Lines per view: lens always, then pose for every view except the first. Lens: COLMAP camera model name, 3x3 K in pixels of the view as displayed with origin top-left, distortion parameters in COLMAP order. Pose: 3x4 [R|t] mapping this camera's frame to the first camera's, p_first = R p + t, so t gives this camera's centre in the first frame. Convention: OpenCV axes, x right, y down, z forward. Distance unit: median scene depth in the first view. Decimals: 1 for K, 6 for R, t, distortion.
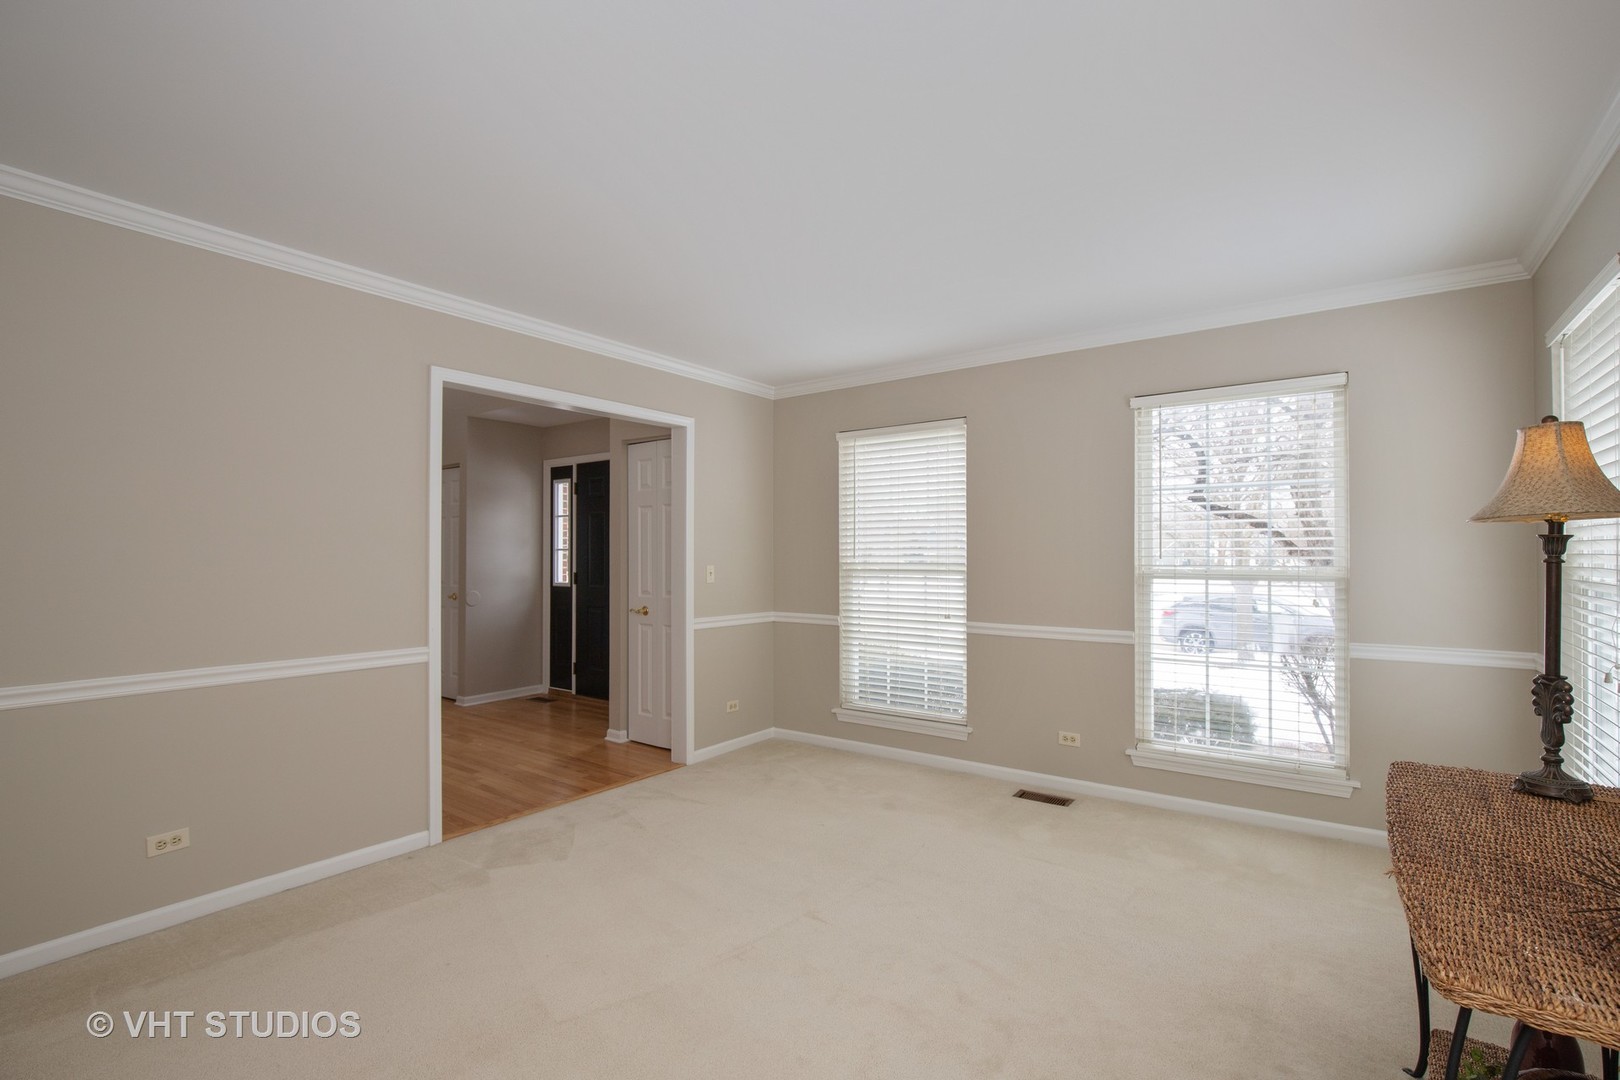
lens RADIAL K [[745.6, 0, 810.2], [0, 745.6, 545.3], [0, 0, 1]] dist [-0.023470, 0.004447]
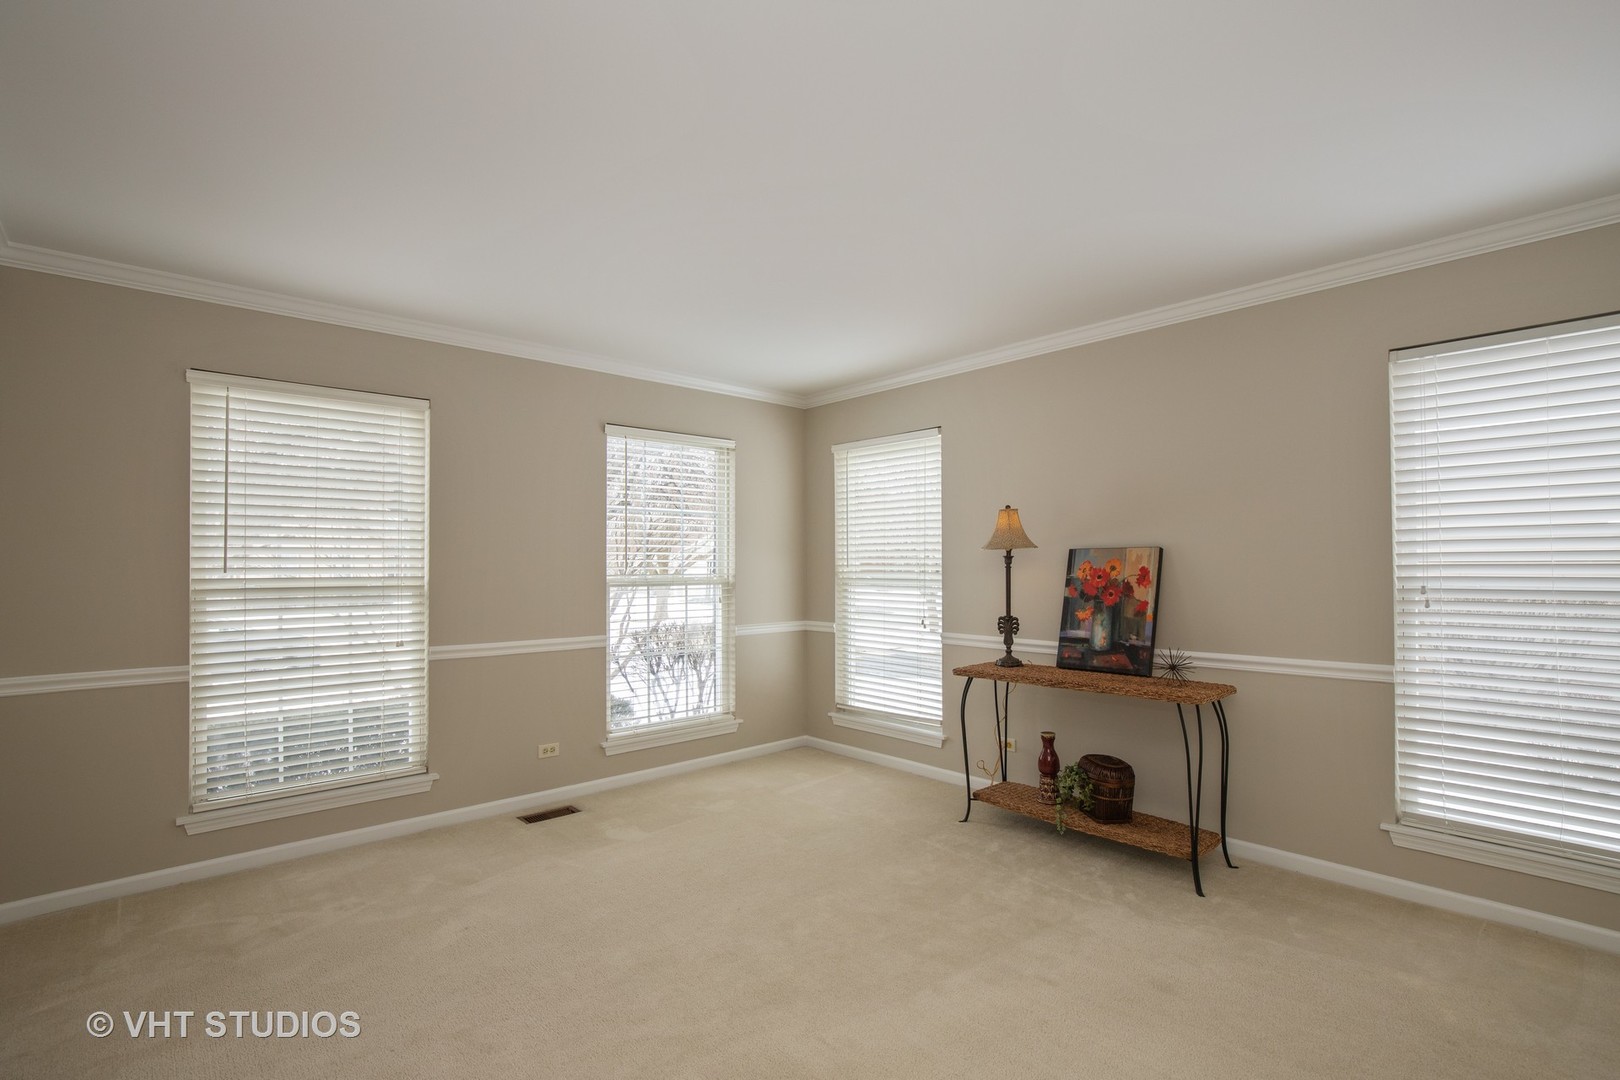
lens RADIAL K [[745.6, 0, 828.1], [0, 745.6, 552.9], [0, 0, 1]] dist [-0.023470, 0.004447]
pose [[0.178810, 0.015611, 0.983760, -0.565881], [-0.008718, 0.999860, -0.014282, 0.006338], [-0.983845, -0.006022, 0.178921, 0.450556]]
